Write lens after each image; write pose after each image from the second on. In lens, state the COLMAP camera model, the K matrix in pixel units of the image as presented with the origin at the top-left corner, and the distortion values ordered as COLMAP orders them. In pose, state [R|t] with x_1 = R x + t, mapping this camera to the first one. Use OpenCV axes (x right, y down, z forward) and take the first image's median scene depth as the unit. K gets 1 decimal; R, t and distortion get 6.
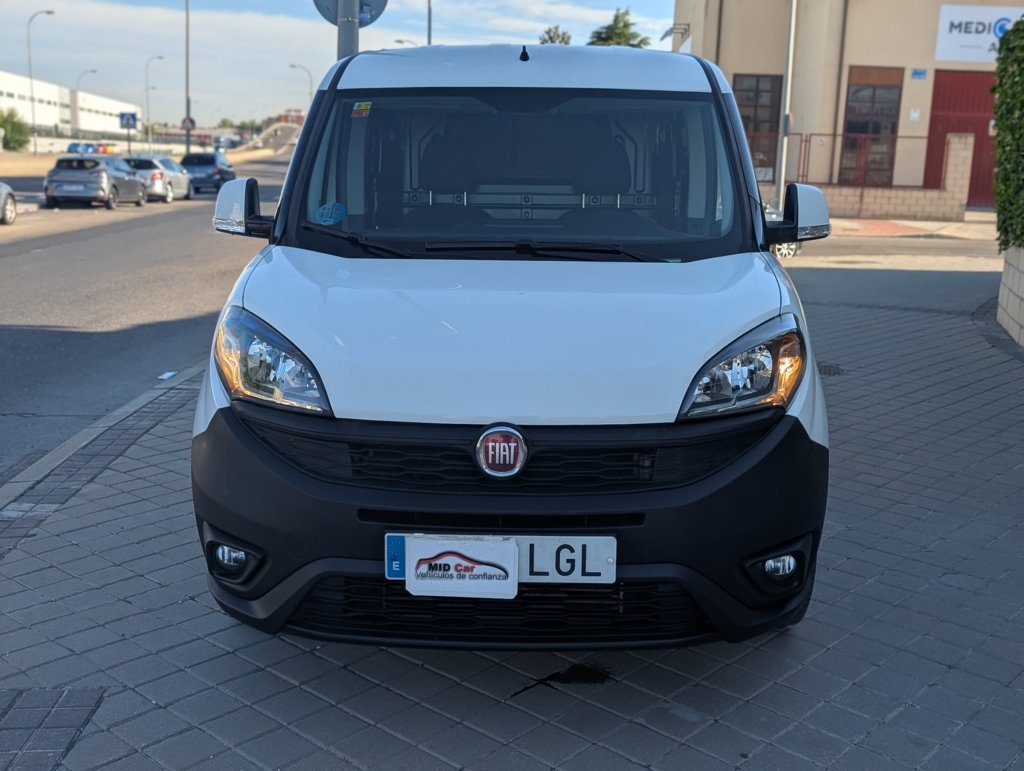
lens RADIAL K [[1120.2, 0, 512.0], [0, 1120.2, 385.5], [0, 0, 1]] dist [0.015799, 0.002178]
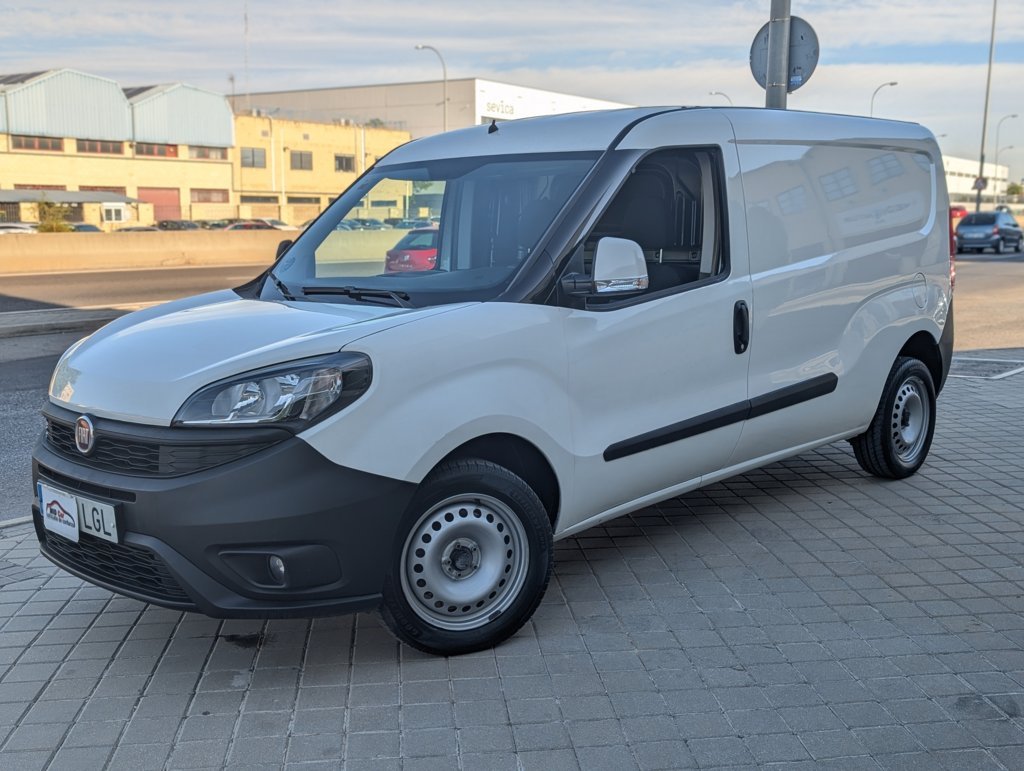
lens RADIAL K [[1120.2, 0, 512.0], [0, 1120.2, 385.5], [0, 0, 1]] dist [0.015799, 0.002178]
pose [[0.743697, 0.071574, -0.664674, 1.069108], [-0.107419, 0.994127, -0.013139, -0.032421], [0.659830, 0.081171, 0.747018, 0.256455]]
